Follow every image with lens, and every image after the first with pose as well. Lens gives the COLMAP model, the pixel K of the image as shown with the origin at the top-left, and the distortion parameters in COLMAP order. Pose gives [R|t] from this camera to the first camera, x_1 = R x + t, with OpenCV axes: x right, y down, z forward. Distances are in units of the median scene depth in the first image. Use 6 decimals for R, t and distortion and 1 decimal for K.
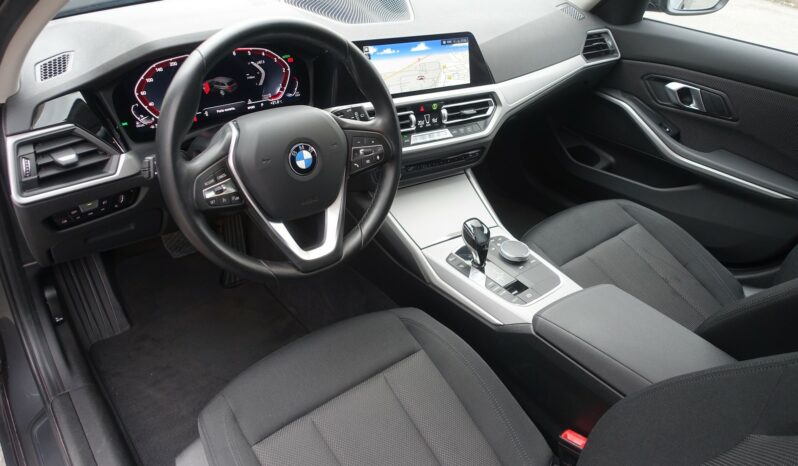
lens RADIAL K [[545.5, 0, 399.0], [0, 545.5, 233.0], [0, 0, 1]] dist [-0.008530, -0.002032]
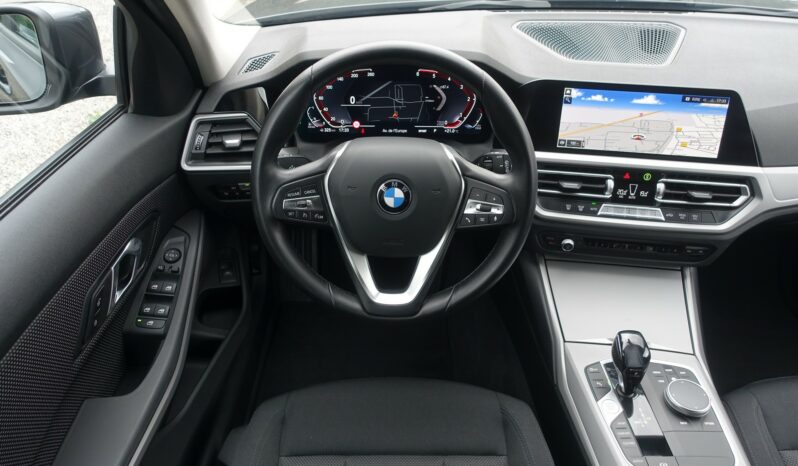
lens RADIAL K [[545.5, 0, 399.0], [0, 545.5, 233.0], [0, 0, 1]] dist [-0.008530, -0.002032]
pose [[0.776703, 0.299831, -0.553926, 0.271436], [-0.314940, 0.946474, 0.070708, -0.111496], [0.545477, 0.119535, 0.829558, 0.196267]]
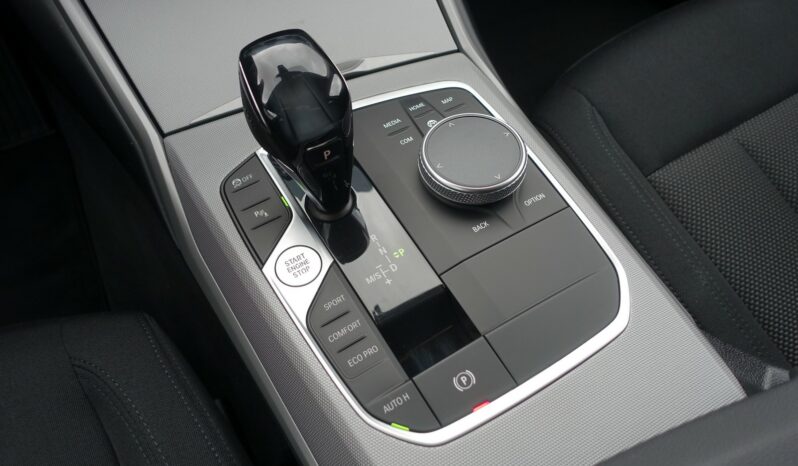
lens RADIAL K [[545.5, 0, 399.0], [0, 545.5, 233.0], [0, 0, 1]] dist [-0.008530, -0.002032]
pose [[0.983970, 0.075190, -0.161710, 0.244055], [-0.010457, 0.929539, 0.368574, -0.035939], [0.178028, -0.360975, 0.915425, 0.795744]]
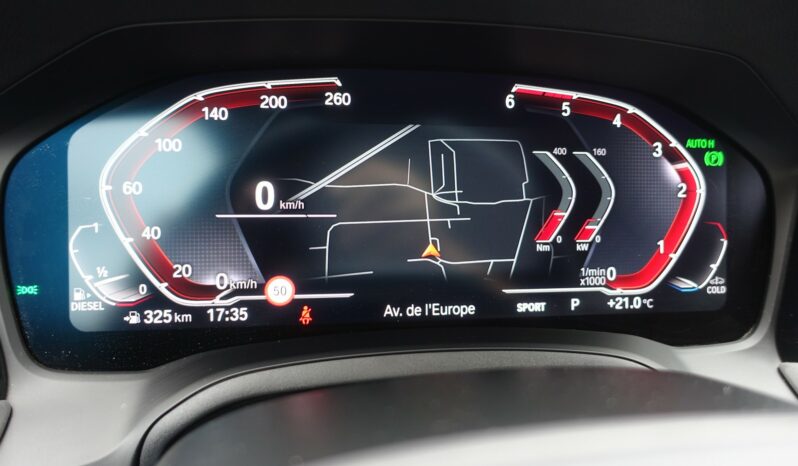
lens RADIAL K [[545.5, 0, 399.0], [0, 545.5, 233.0], [0, 0, 1]] dist [-0.008530, -0.002032]
pose [[0.865791, 0.122349, -0.485219, -0.197142], [-0.266741, 0.933244, -0.240634, -0.177951], [0.423386, 0.337766, 0.840630, 0.718663]]
